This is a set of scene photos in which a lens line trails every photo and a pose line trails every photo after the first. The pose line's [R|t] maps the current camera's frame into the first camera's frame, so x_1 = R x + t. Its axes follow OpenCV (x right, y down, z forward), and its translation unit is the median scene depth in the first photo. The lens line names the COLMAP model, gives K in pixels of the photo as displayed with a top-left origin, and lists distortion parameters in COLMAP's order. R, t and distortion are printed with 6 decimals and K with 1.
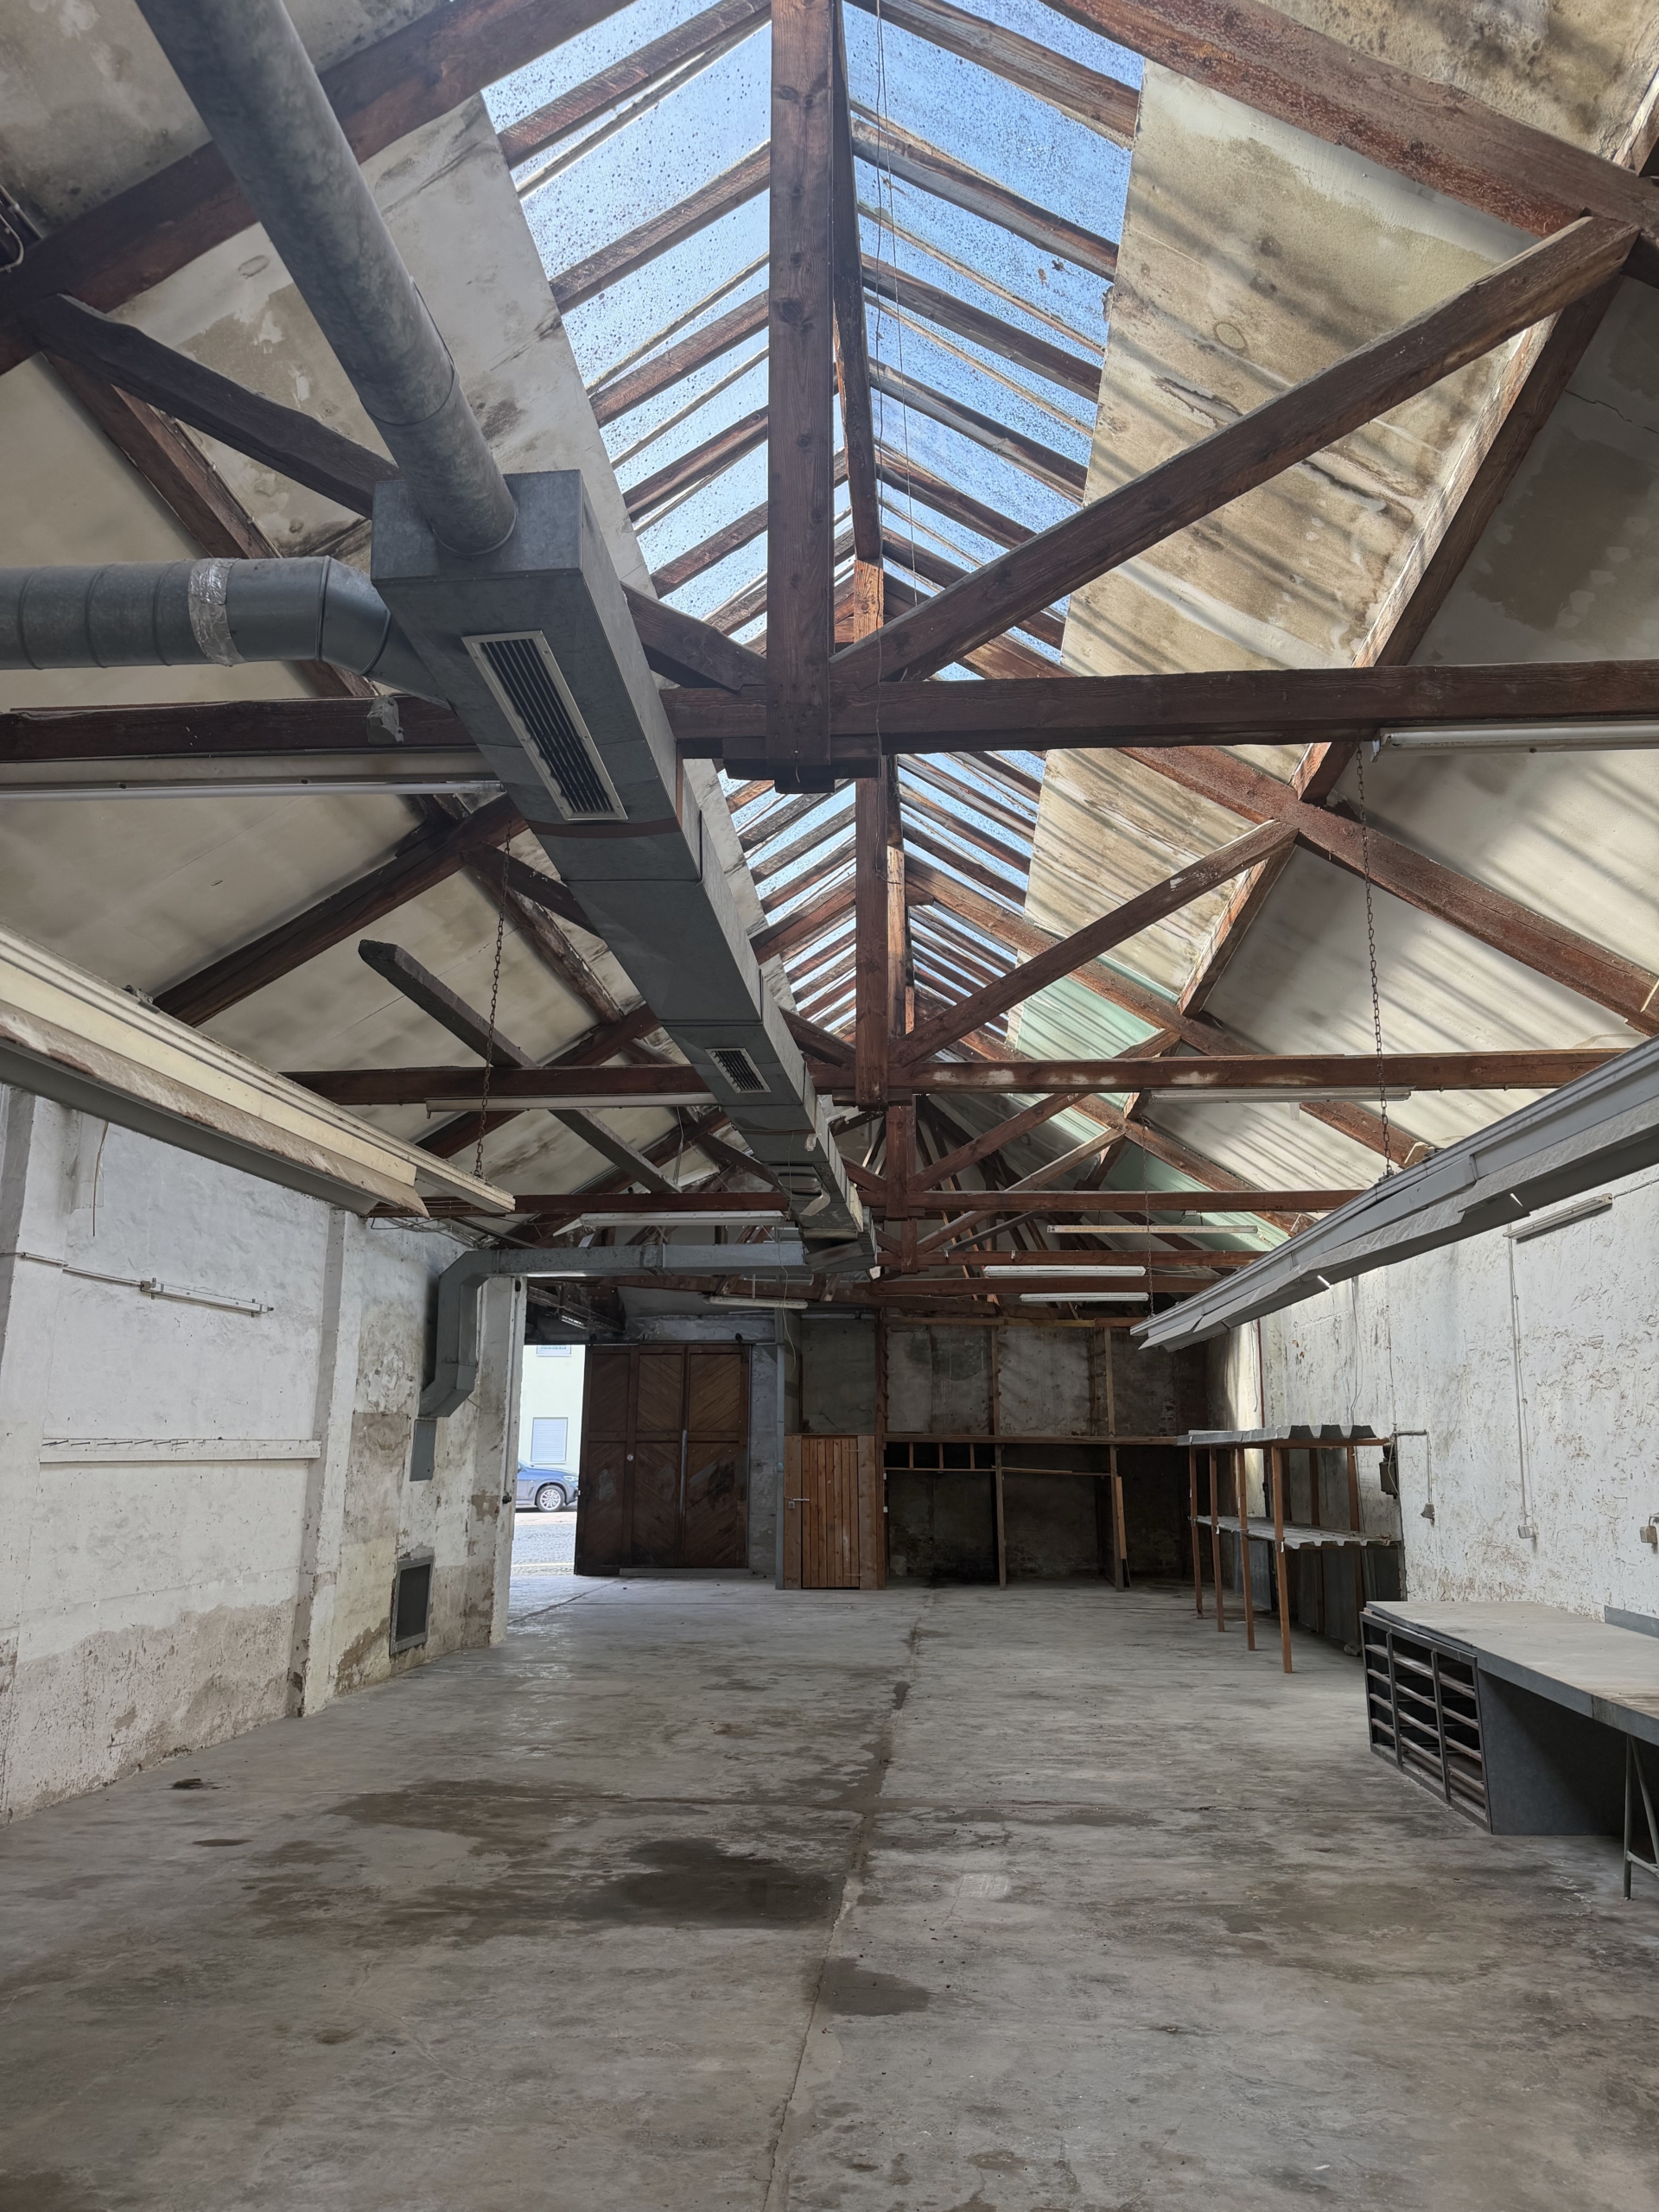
lens RADIAL K [[1540.7, 0, 832.5], [0, 1540.7, 1104.7], [0, 0, 1]] dist [0.001875, -0.001244]
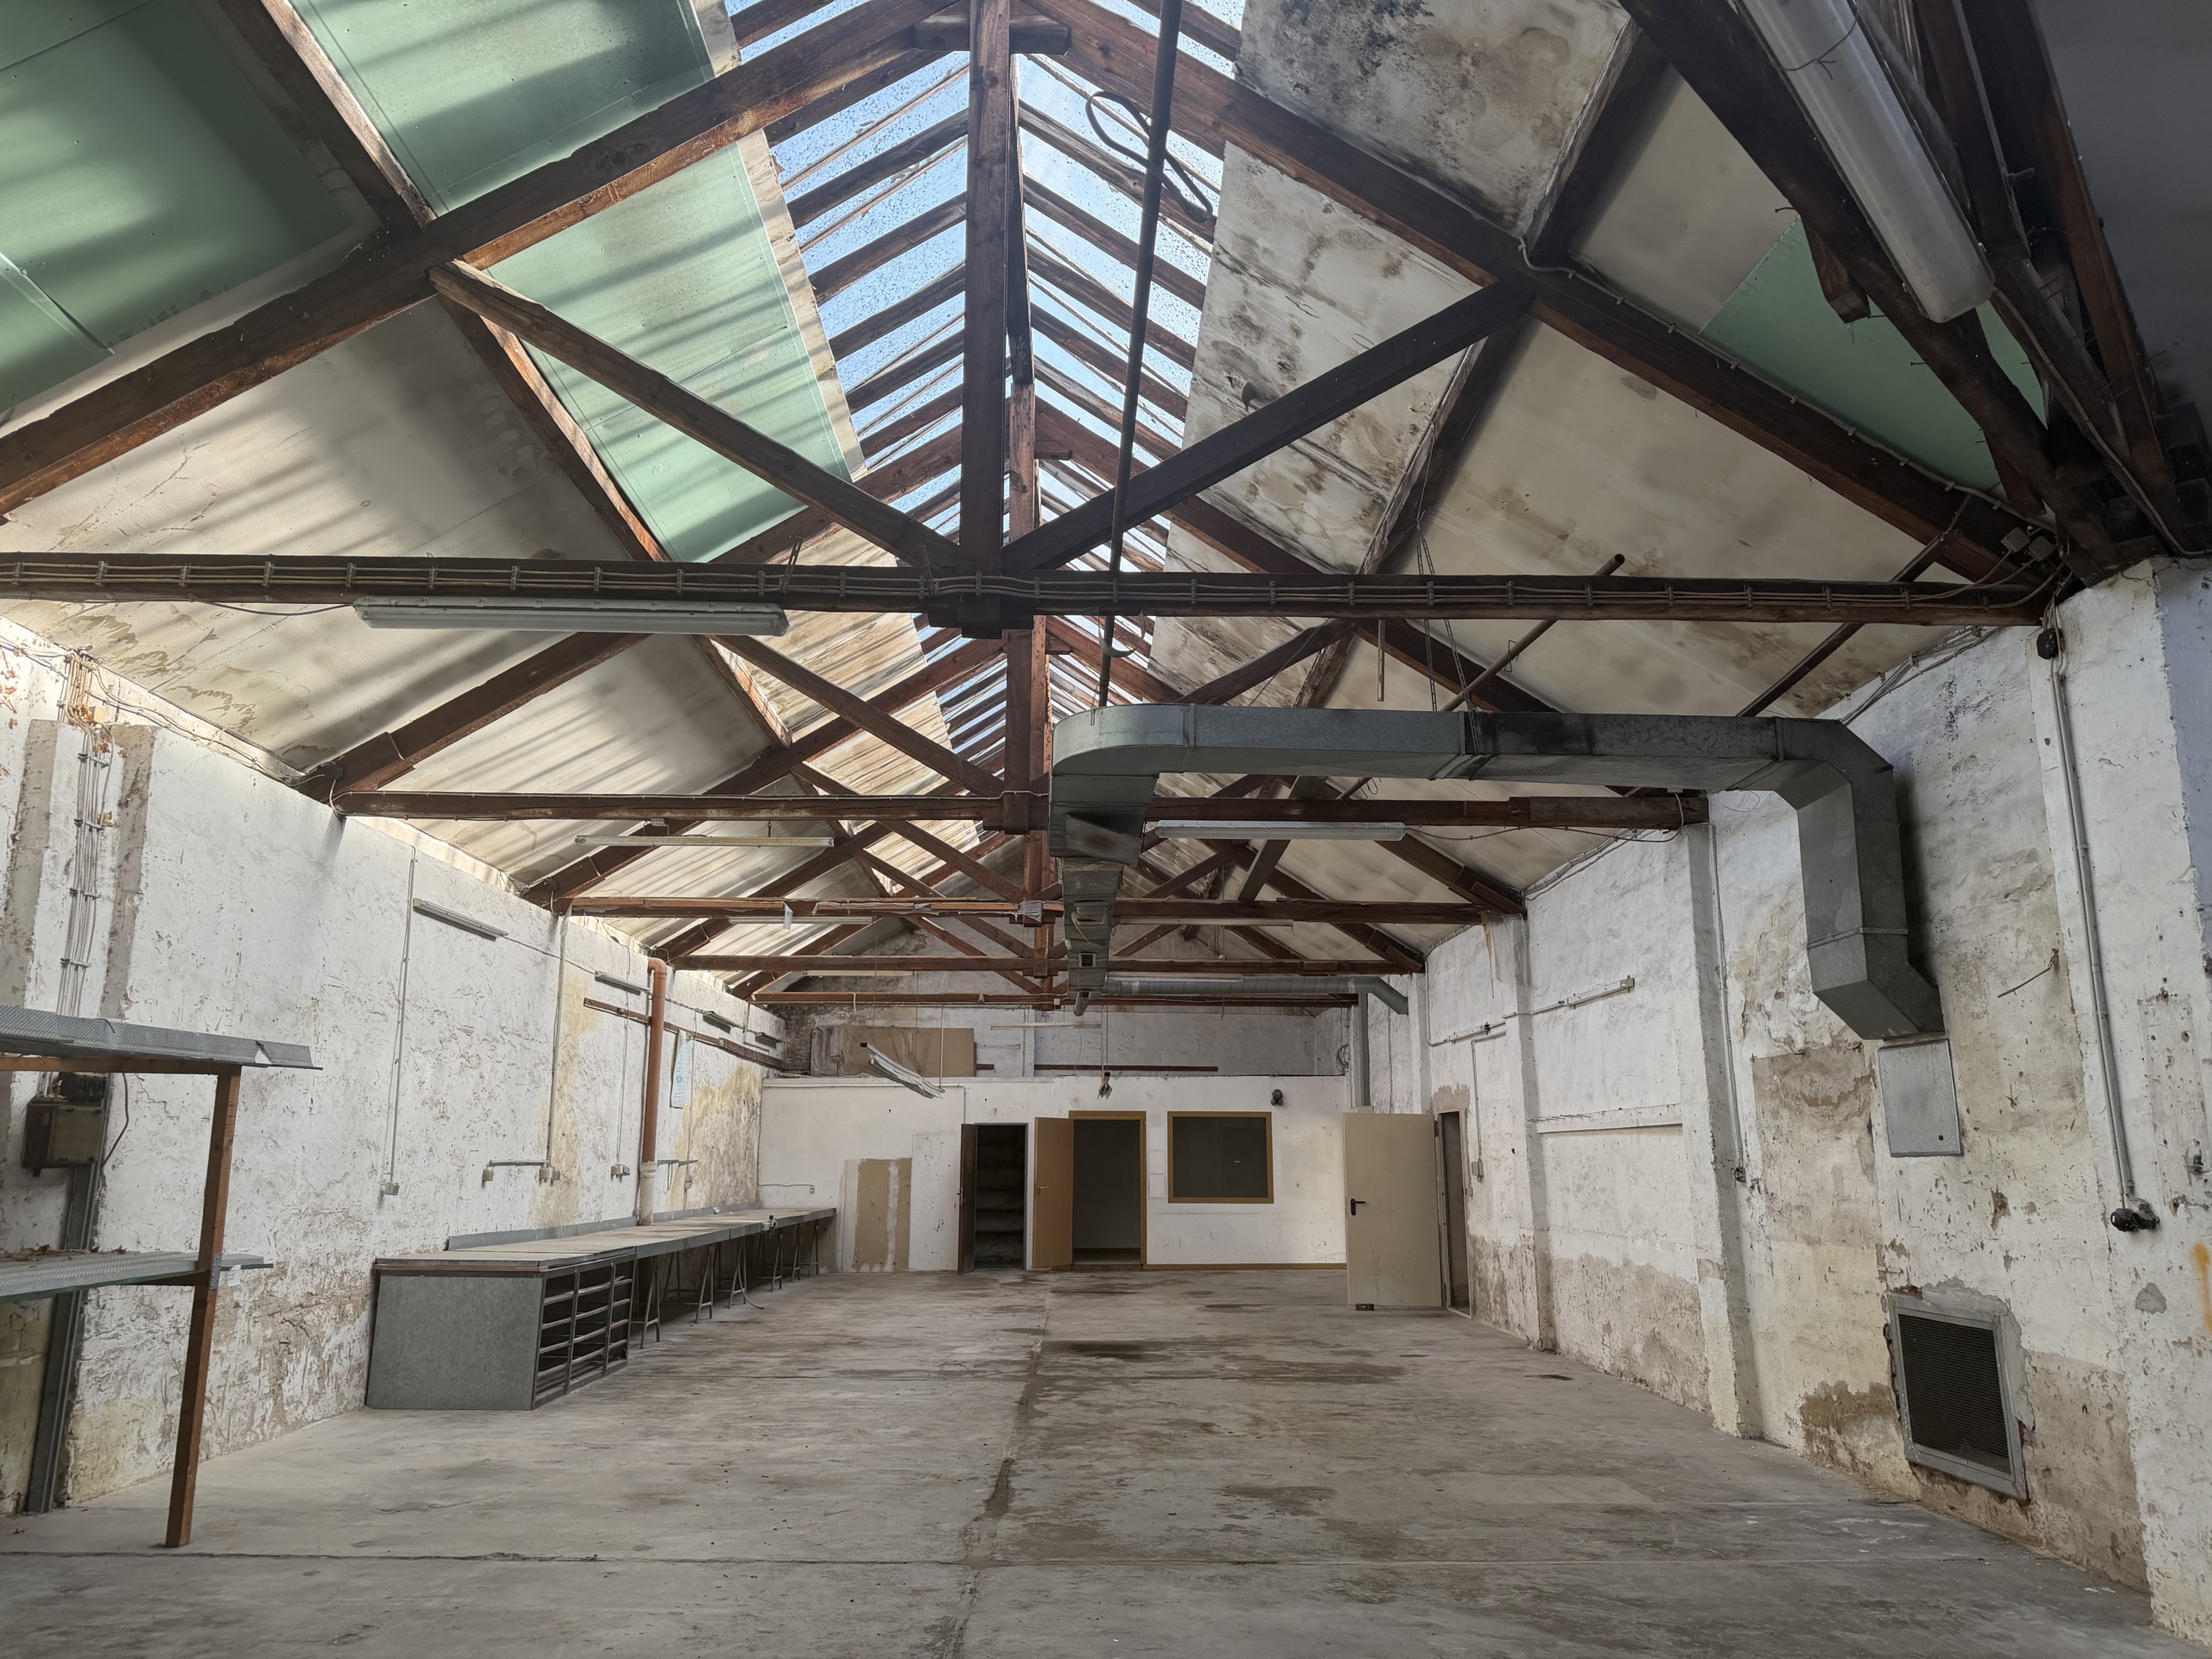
lens RADIAL K [[1540.7, 0, 1105.2], [0, 1540.7, 830.9], [0, 0, 1]] dist [0.001875, -0.001244]
pose [[-0.994117, -0.028131, -0.104594, 0.076920], [0.018014, 0.909290, -0.415773, 0.396858], [0.106802, -0.415212, -0.903434, 1.660595]]
